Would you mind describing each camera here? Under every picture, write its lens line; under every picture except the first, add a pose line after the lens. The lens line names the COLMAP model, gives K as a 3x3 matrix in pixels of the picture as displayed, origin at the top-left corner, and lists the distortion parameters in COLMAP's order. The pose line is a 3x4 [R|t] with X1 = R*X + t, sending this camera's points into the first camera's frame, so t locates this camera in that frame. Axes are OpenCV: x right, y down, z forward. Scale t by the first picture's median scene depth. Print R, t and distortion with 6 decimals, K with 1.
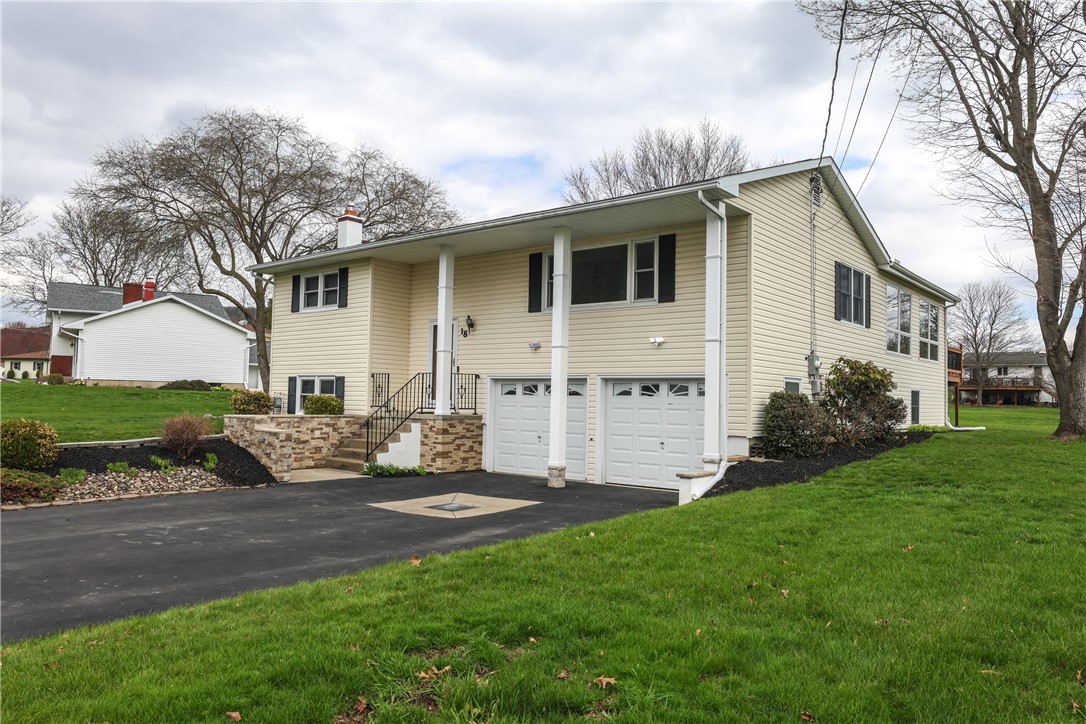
lens RADIAL K [[757.2, 0, 525.9], [0, 757.2, 361.9], [0, 0, 1]] dist [0.034999, 0.000295]
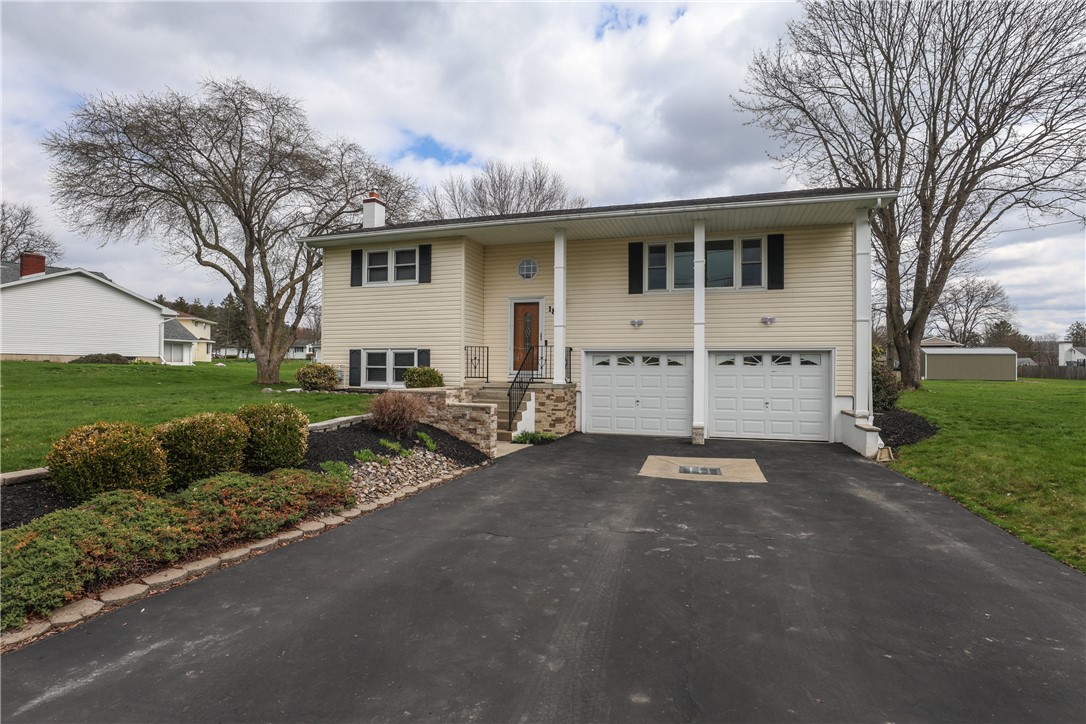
lens RADIAL K [[538.8, 0, 543.0], [0, 538.8, 362.0], [0, 0, 1]] dist [-0.018757, 0.000244]
pose [[0.920968, -0.006904, 0.389577, -0.401871], [-0.008038, 0.999294, 0.036713, 0.008745], [-0.389555, -0.036943, 0.920262, 0.269907]]
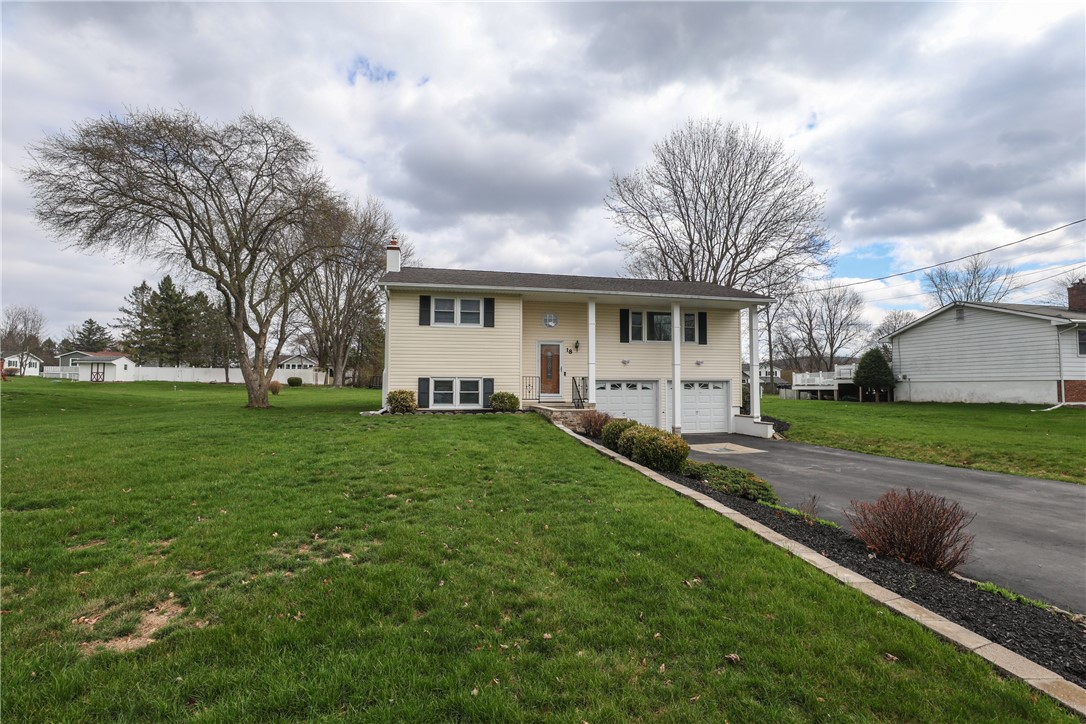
lens RADIAL K [[472.0, 0, 543.0], [0, 472.0, 362.0], [0, 0, 1]] dist [-0.018751, 0.000056]
pose [[0.618933, 0.024222, 0.785070, -0.886735], [-0.027027, 0.999589, -0.009533, -0.004129], [-0.784978, -0.015317, 0.619334, 0.427352]]
